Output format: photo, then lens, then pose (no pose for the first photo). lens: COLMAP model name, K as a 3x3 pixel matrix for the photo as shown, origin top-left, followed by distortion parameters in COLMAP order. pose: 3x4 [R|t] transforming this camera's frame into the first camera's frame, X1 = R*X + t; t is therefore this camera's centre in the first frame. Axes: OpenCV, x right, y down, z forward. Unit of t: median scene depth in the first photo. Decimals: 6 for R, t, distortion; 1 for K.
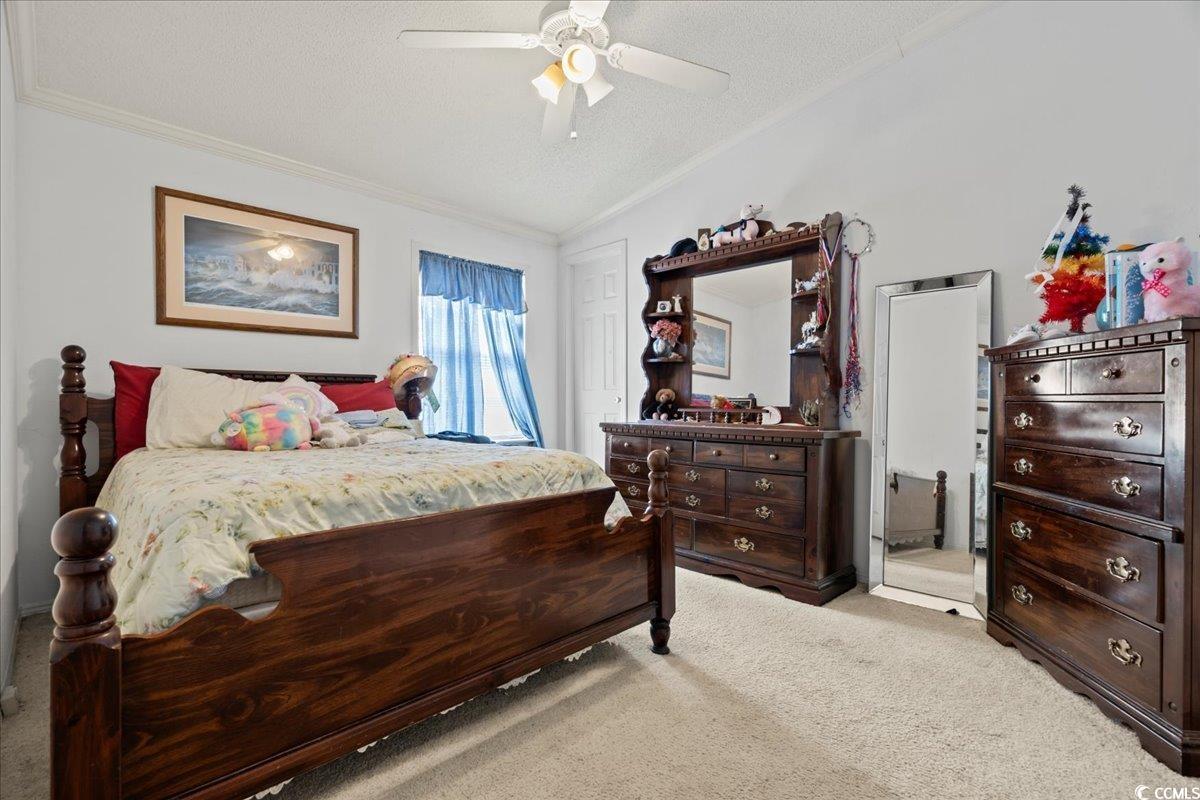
lens RADIAL K [[552.1, 0, 600.0], [0, 552.1, 400.0], [0, 0, 1]] dist [-0.009976, -0.000011]
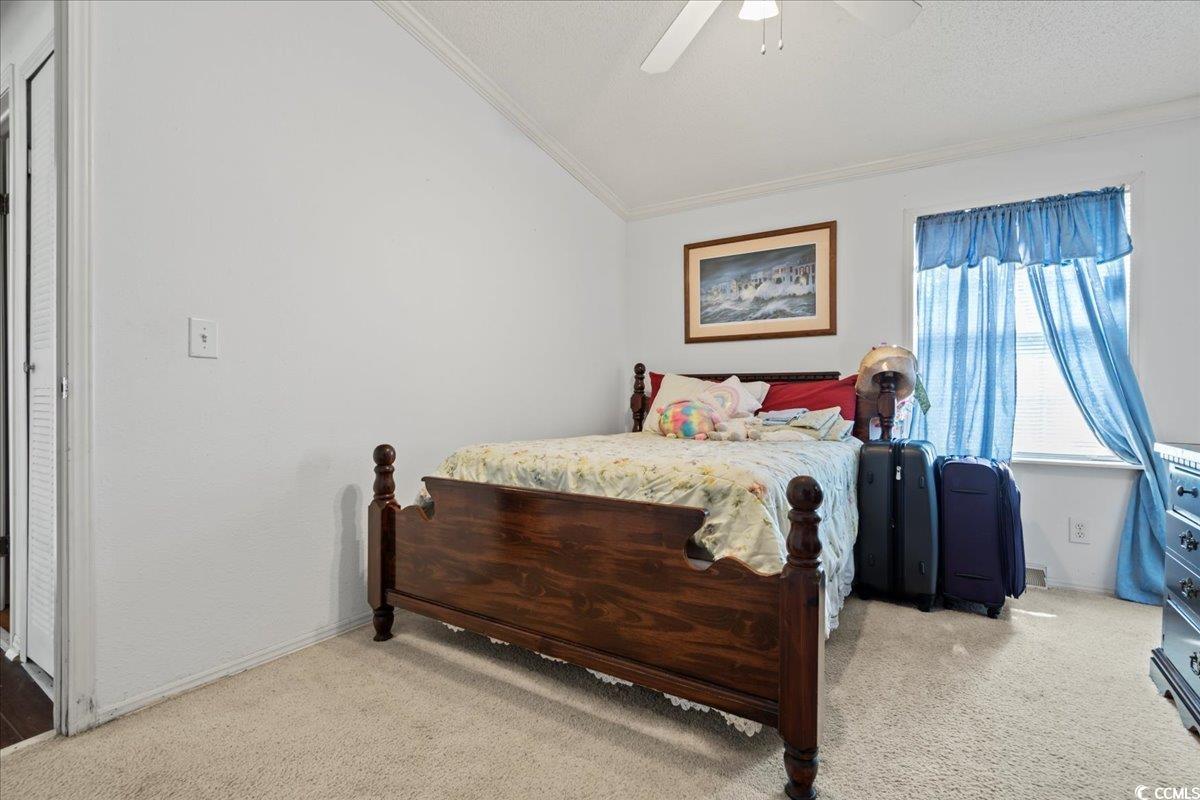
lens RADIAL K [[552.1, 0, 600.0], [0, 552.1, 400.0], [0, 0, 1]] dist [-0.009976, -0.000011]
pose [[0.208779, 0.004473, -0.977953, 0.472611], [-0.003636, 0.999986, 0.003798, 0.001000], [0.977956, 0.002763, 0.208792, 0.447194]]
